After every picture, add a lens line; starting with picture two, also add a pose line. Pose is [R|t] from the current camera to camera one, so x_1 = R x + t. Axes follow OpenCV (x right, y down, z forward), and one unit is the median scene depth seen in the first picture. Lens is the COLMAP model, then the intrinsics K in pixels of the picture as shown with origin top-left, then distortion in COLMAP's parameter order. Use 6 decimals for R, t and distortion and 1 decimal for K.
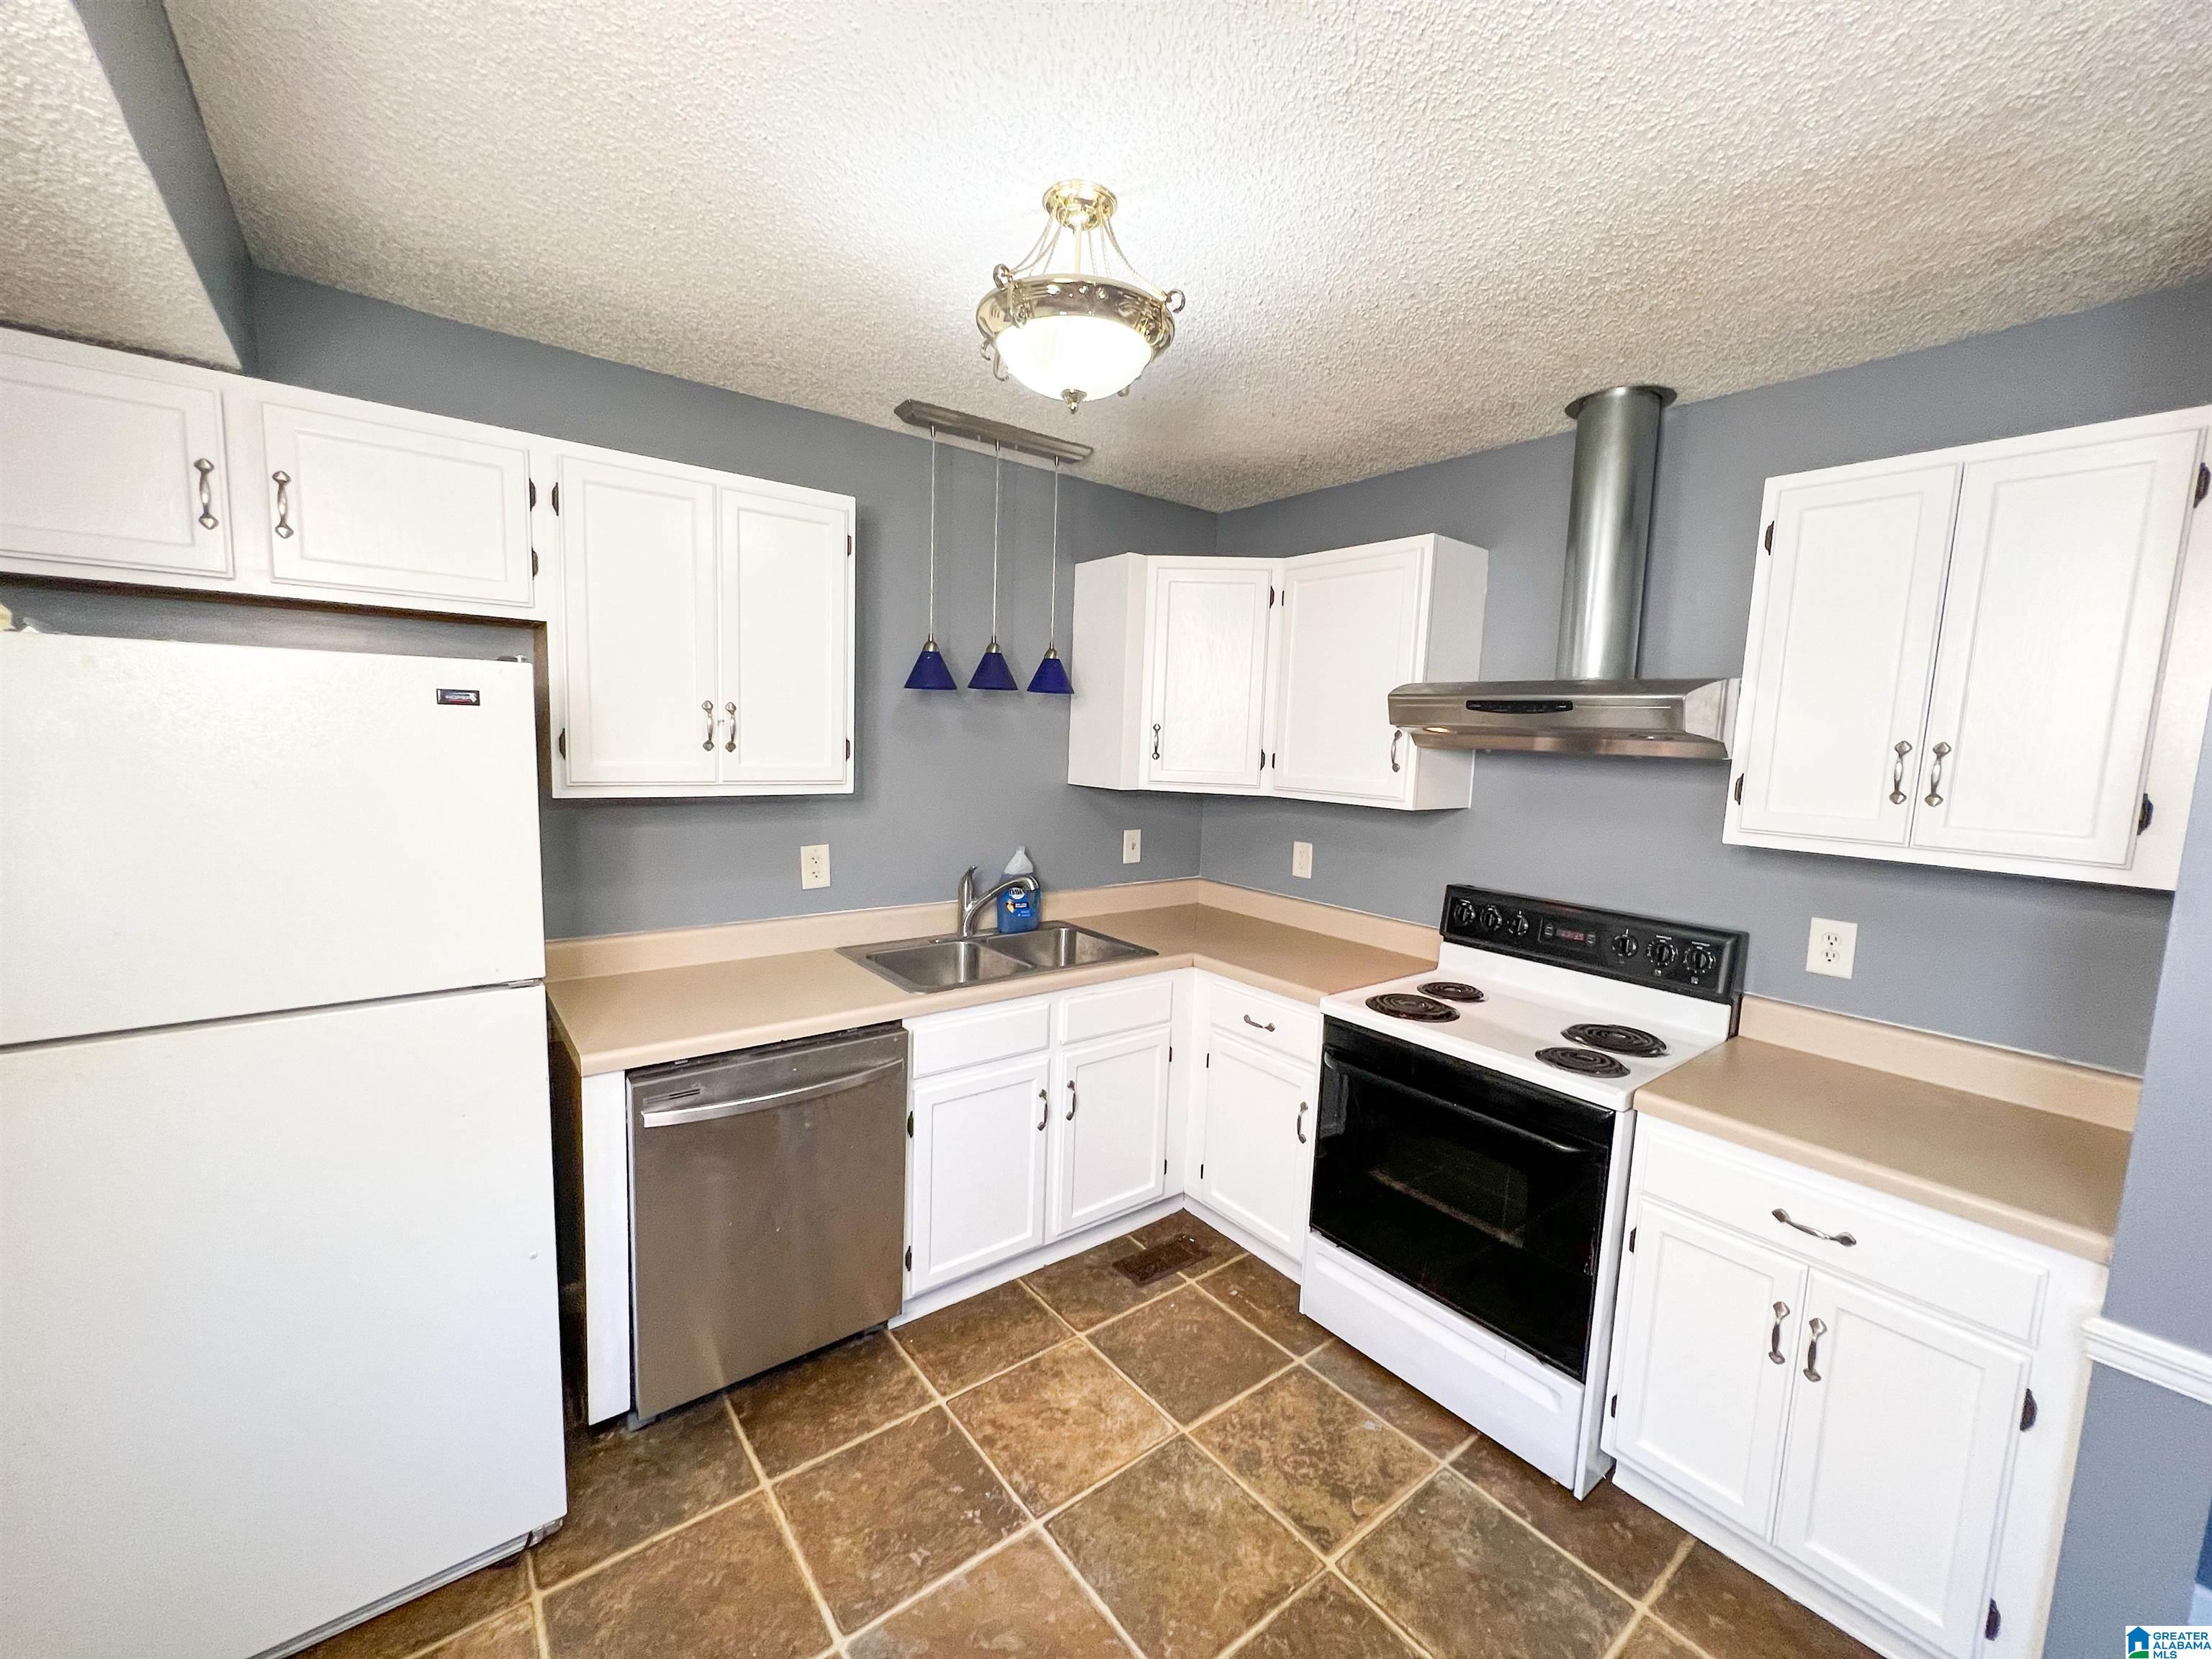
lens RADIAL K [[889.9, 0, 1103.0], [0, 889.9, 835.6], [0, 0, 1]] dist [-0.001885, 0.000707]
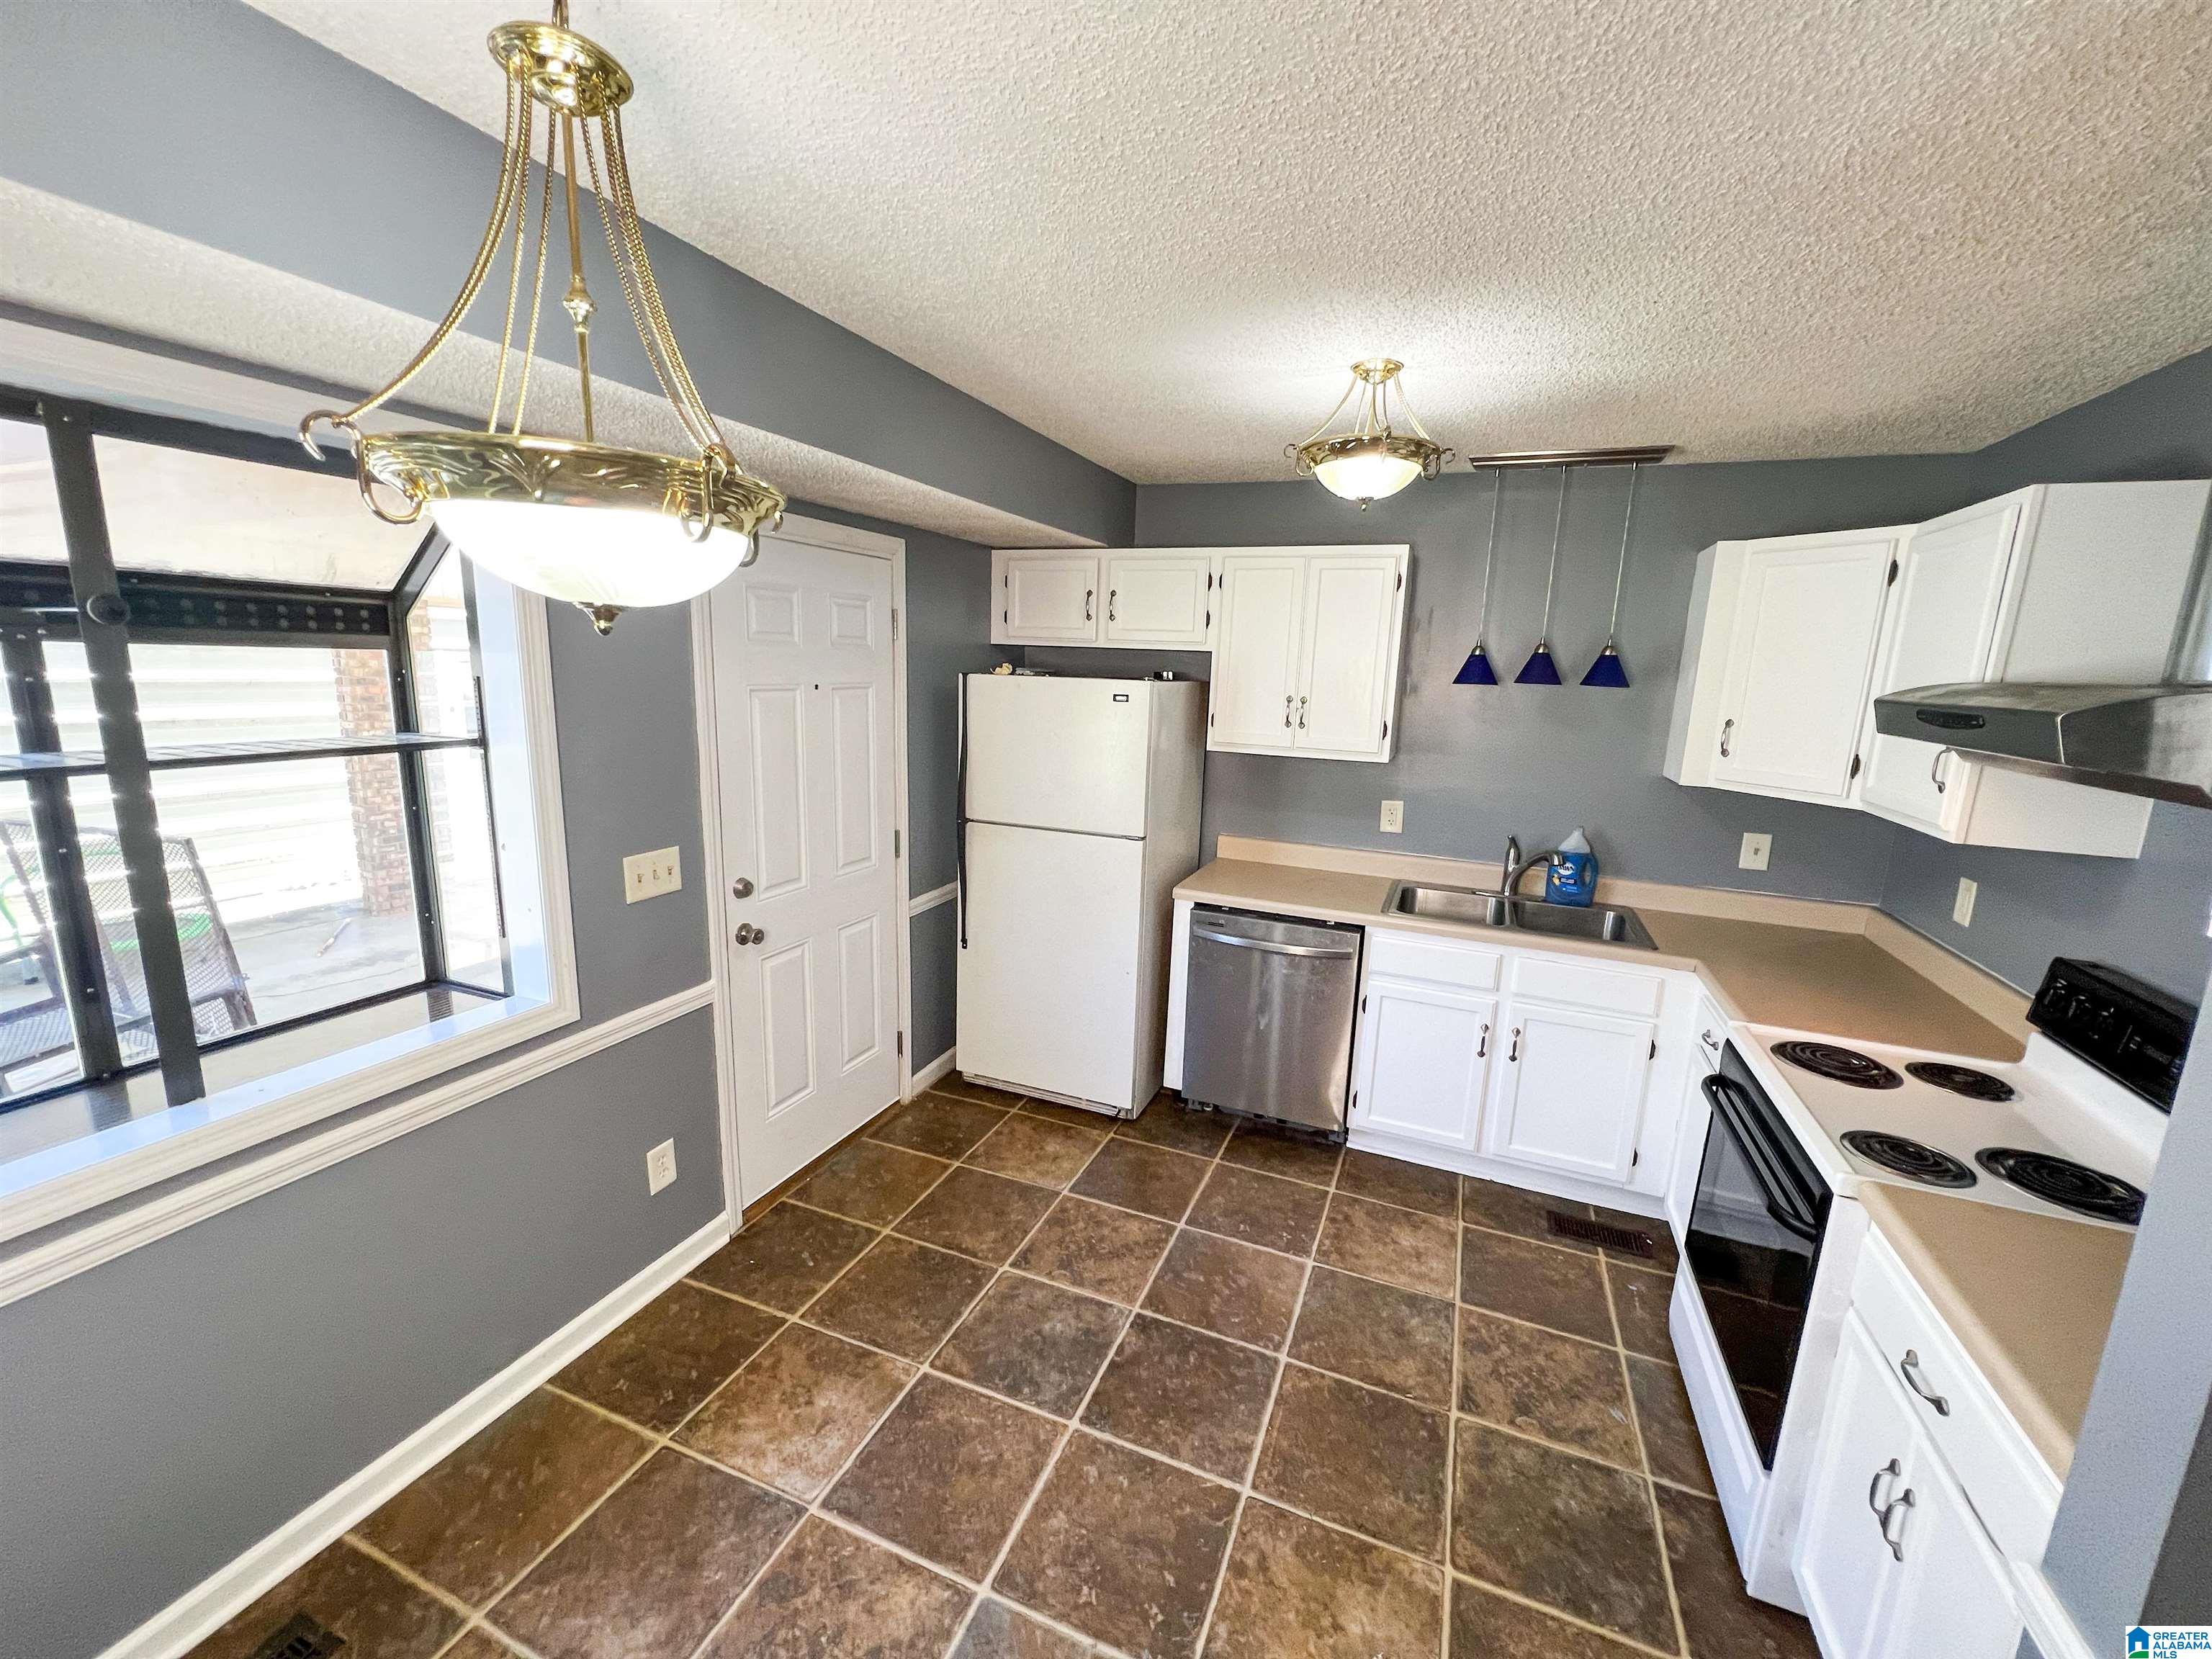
lens RADIAL K [[889.9, 0, 1103.0], [0, 889.9, 835.6], [0, 0, 1]] dist [-0.001885, 0.000707]
pose [[0.486448, 0.152612, -0.860278, 0.760995], [-0.117858, 0.987089, 0.108465, -0.037237], [0.865724, 0.048628, 0.498154, -0.057476]]
